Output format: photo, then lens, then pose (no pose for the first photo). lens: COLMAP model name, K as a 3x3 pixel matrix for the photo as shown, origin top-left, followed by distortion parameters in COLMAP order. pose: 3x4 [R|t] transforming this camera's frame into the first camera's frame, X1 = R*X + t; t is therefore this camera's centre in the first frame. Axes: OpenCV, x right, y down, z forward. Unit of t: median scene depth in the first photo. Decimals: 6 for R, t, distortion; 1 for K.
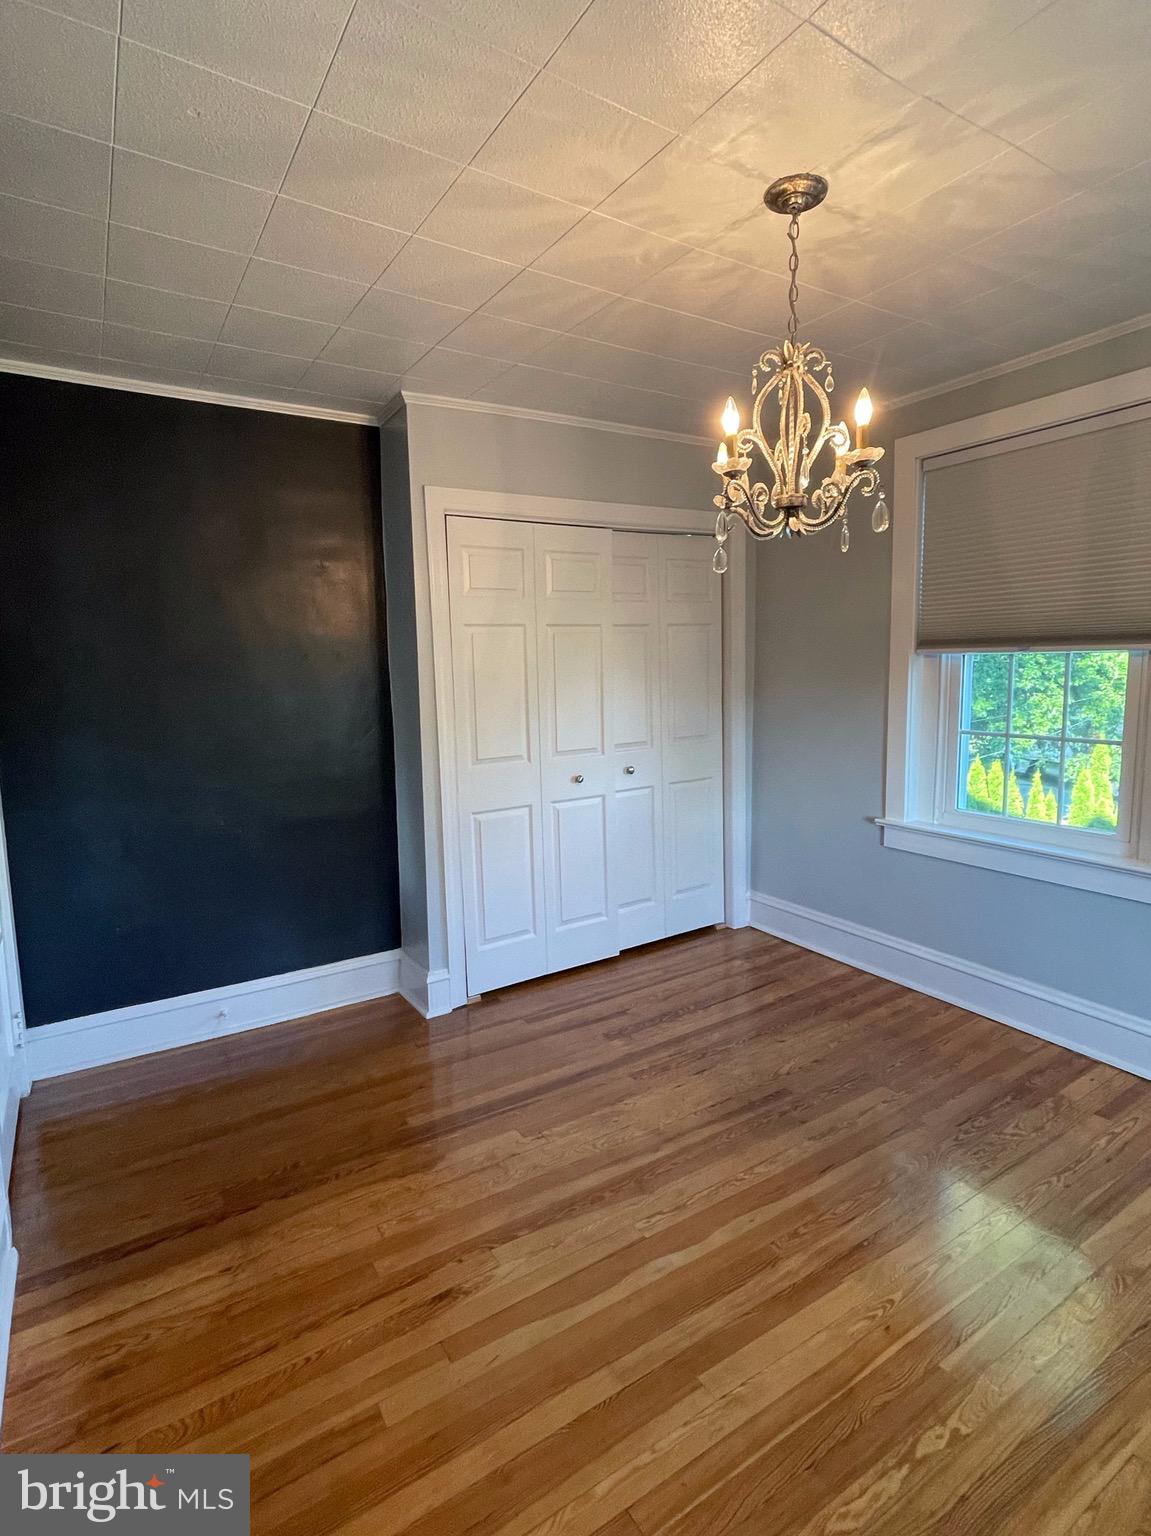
lens RADIAL K [[771.5, 0, 578.1], [0, 771.5, 762.8], [0, 0, 1]] dist [-0.002176, 0.005042]
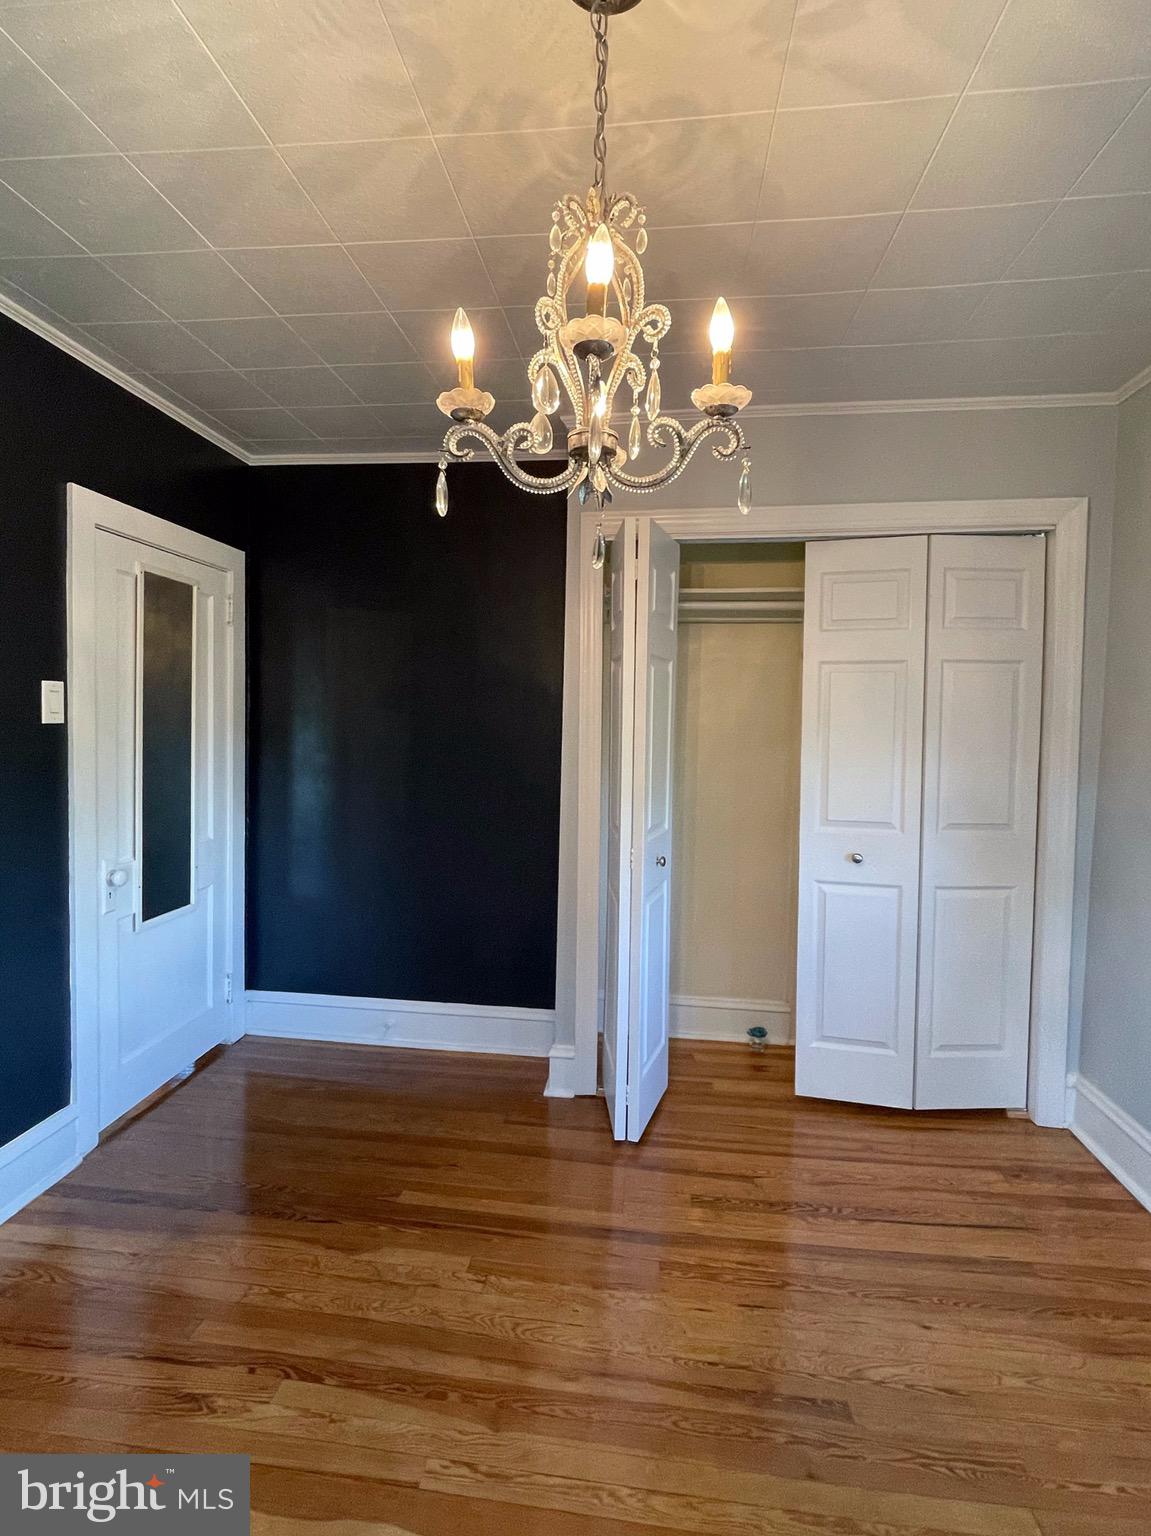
lens RADIAL K [[771.5, 0, 576.1], [0, 771.5, 765.1], [0, 0, 1]] dist [-0.002176, 0.005042]
pose [[0.775620, 0.072148, -0.627064, 0.406437], [-0.115702, 0.992864, -0.028876, -0.033199], [0.620506, 0.094949, 0.778433, 0.311169]]
